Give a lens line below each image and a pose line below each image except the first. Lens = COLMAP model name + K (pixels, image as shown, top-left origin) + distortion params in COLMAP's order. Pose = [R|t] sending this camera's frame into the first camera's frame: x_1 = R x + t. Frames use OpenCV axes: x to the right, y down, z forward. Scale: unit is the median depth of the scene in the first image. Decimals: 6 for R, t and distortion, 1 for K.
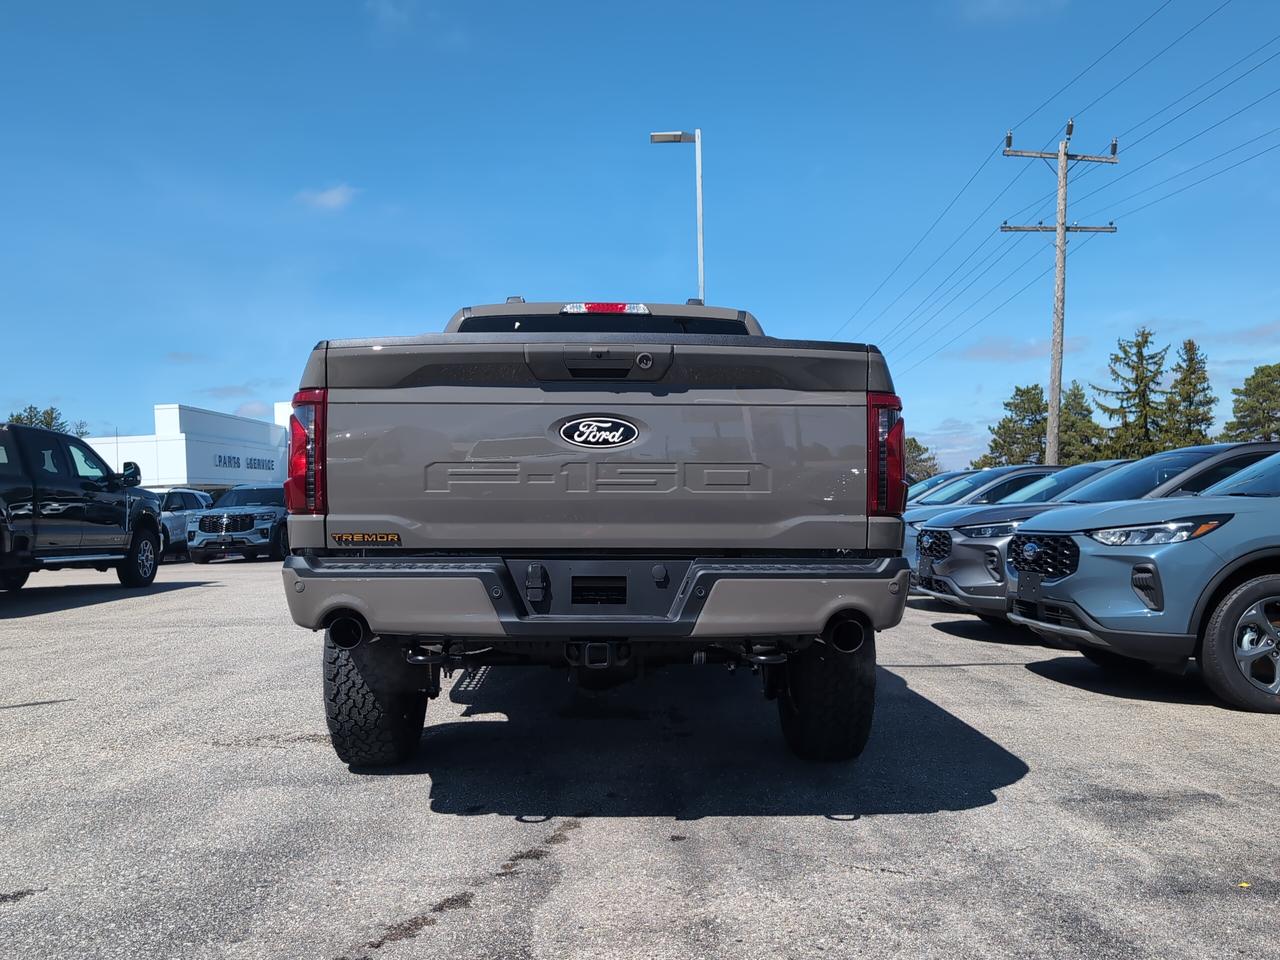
lens RADIAL K [[1106.2, 0, 640.1], [0, 1106.2, 477.9], [0, 0, 1]] dist [0.020899, -0.013249]
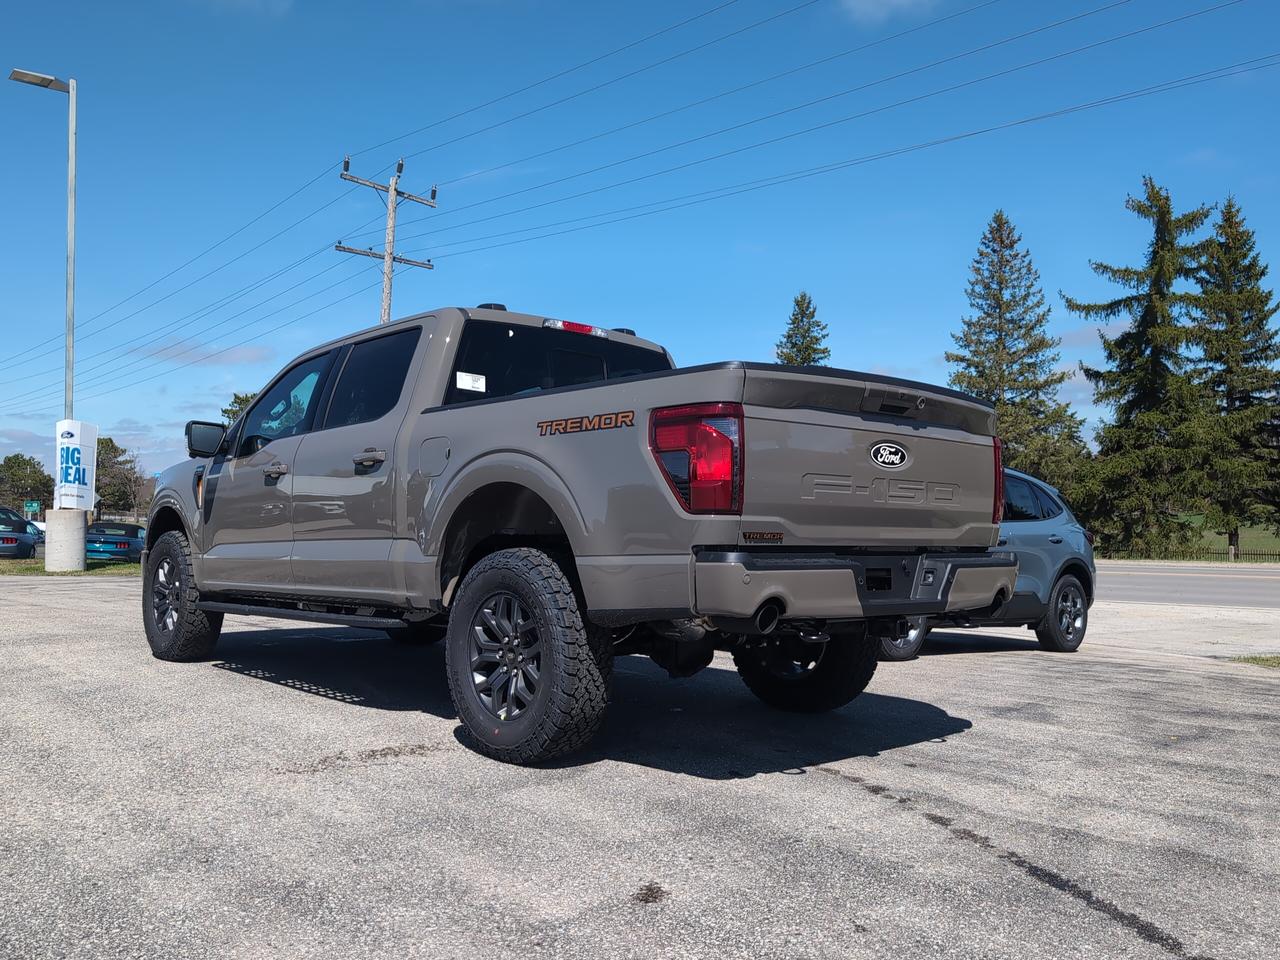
lens RADIAL K [[1106.2, 0, 638.9], [0, 1106.2, 482.0], [0, 0, 1]] dist [0.020899, -0.013249]
pose [[0.748614, 0.036789, 0.661985, -0.699947], [-0.034563, 0.999267, -0.016447, 0.013273], [-0.662105, -0.010568, 0.749337, 0.146283]]
